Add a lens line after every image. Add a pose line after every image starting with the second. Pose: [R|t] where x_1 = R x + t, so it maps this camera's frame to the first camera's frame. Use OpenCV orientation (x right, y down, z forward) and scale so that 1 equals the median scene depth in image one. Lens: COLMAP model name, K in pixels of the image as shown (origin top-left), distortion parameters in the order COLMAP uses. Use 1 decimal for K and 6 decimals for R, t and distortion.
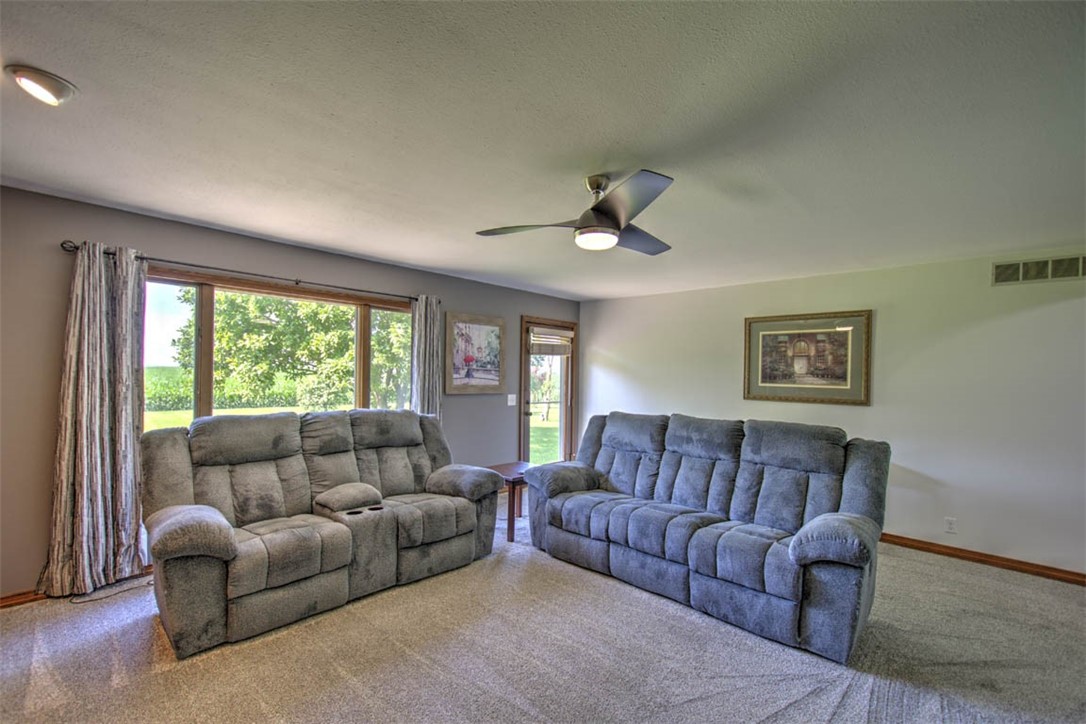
lens RADIAL K [[467.1, 0, 543.5], [0, 467.1, 371.5], [0, 0, 1]] dist [-0.002891, 0.001044]
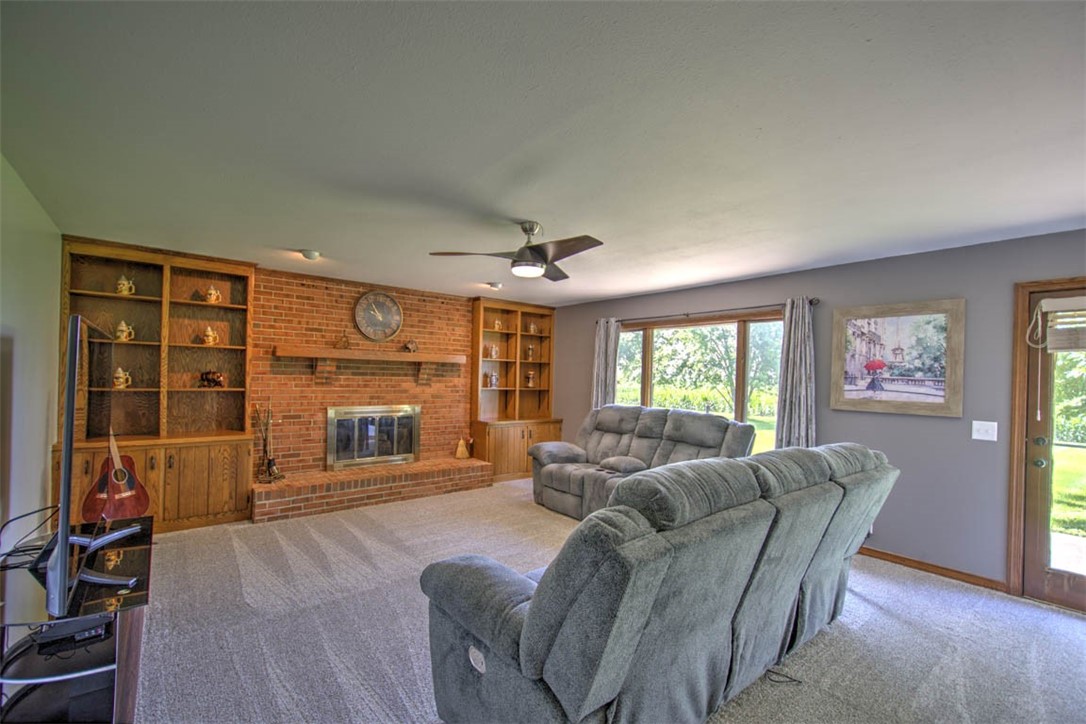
lens RADIAL K [[467.1, 0, 541.0], [0, 467.1, 373.5], [0, 0, 1]] dist [-0.002891, 0.001044]
pose [[-0.120110, -0.025275, -0.992439, 0.642825], [-0.017202, 0.999579, -0.023375, 0.013067], [0.992612, 0.014264, -0.120494, 0.559232]]
